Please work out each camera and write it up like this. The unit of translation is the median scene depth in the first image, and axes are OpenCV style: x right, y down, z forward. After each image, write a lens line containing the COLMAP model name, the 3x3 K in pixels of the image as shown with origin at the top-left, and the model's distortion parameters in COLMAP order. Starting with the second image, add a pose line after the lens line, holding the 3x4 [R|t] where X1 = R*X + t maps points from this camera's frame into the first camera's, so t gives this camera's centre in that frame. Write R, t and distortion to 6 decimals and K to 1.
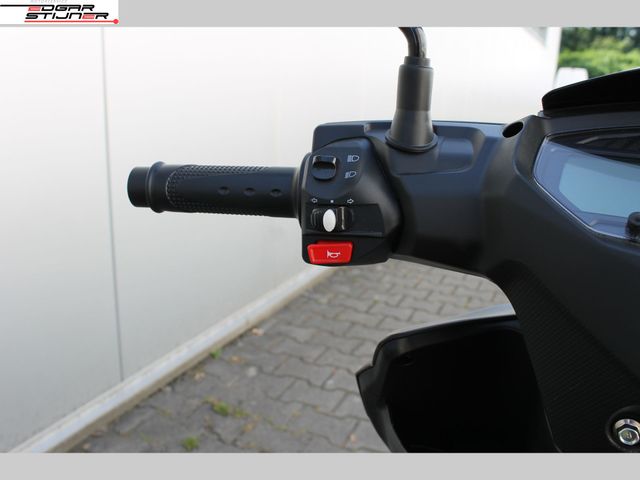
lens RADIAL K [[615.2, 0, 320.0], [0, 615.2, 240.0], [0, 0, 1]] dist [-0.192672, 0.195009]
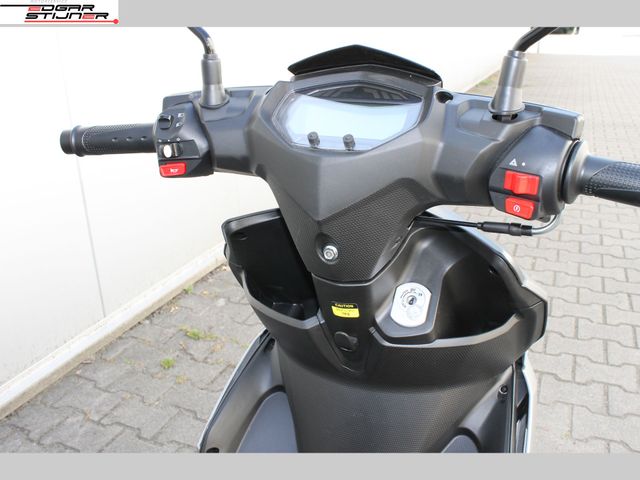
lens RADIAL K [[615.2, 0, 320.0], [0, 615.2, 240.0], [0, 0, 1]] dist [-0.192672, 0.195009]
pose [[0.996879, -0.077266, 0.016167, 0.076052], [0.075527, 0.993135, 0.089321, 0.018797], [-0.022957, -0.087822, 0.995872, -0.147561]]
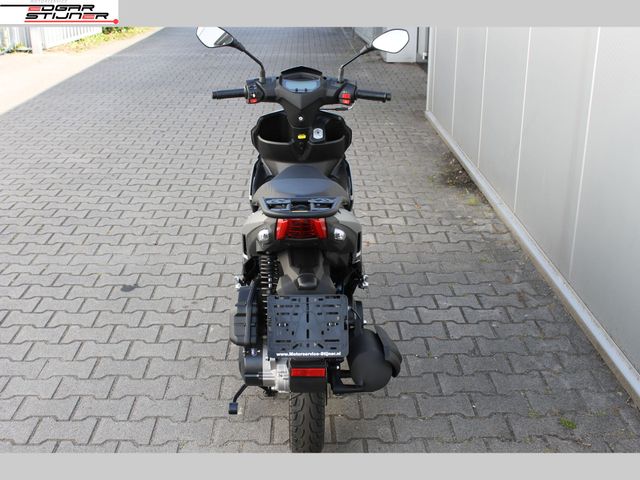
lens RADIAL K [[767.3, 0, 320.0], [0, 767.3, 240.0], [0, 0, 1]] dist [-0.030139, -0.037249]
pose [[0.898729, -0.203089, 0.388641, -0.537849], [0.158613, 0.976833, 0.143665, 0.077261], [-0.408814, -0.067472, 0.910120, -1.293062]]
